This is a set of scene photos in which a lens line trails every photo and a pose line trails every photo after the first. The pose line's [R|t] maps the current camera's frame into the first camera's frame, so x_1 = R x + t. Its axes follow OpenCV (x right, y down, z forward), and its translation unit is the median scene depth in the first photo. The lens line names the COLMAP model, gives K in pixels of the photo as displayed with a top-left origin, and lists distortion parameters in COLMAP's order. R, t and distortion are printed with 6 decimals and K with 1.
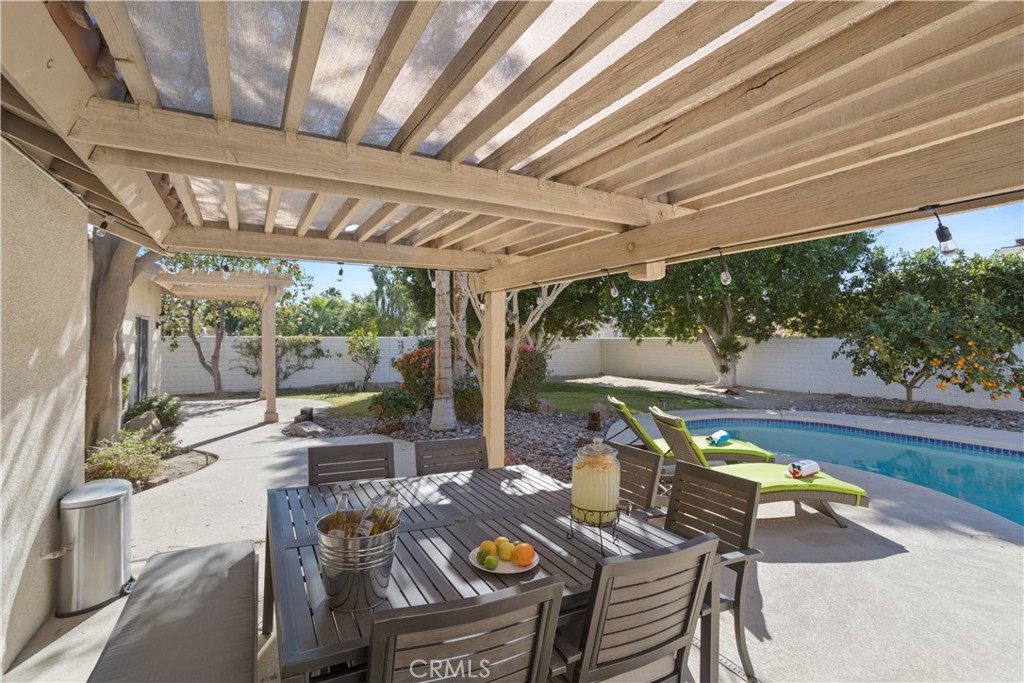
lens RADIAL K [[494.4, 0, 528.9], [0, 494.4, 337.1], [0, 0, 1]] dist [0.003428, 0.002915]
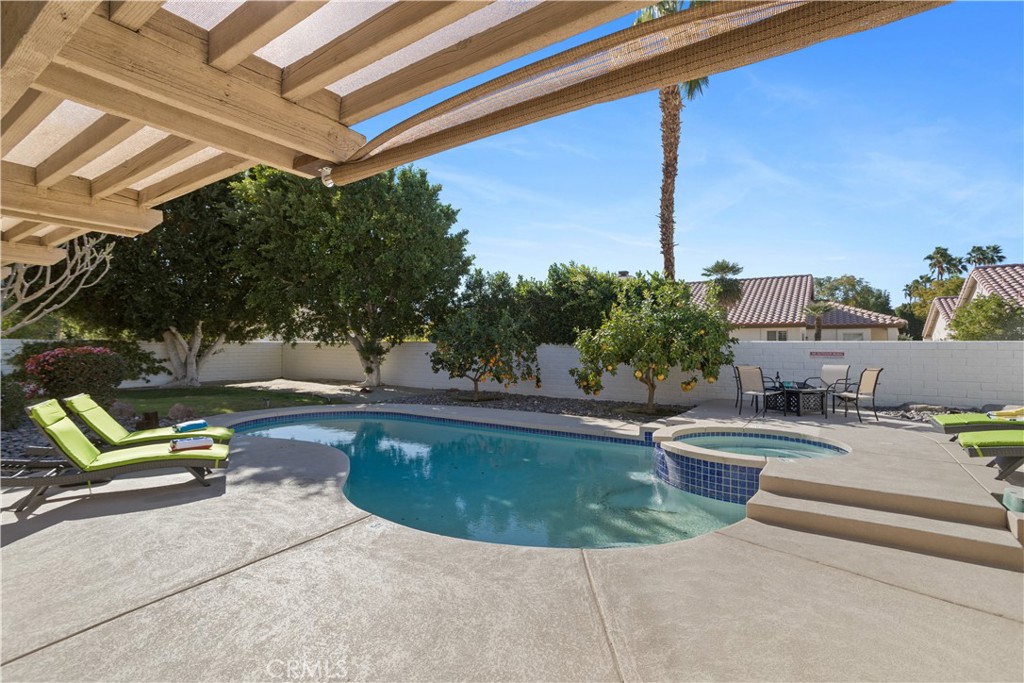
lens RADIAL K [[494.4, 0, 520.2], [0, 494.4, 343.4], [0, 0, 1]] dist [0.003428, 0.002915]
pose [[0.905081, 0.006175, 0.425194, 0.276517], [-0.006593, 0.999978, -0.000490, 0.004203], [-0.425188, -0.002360, 0.905102, -0.167002]]
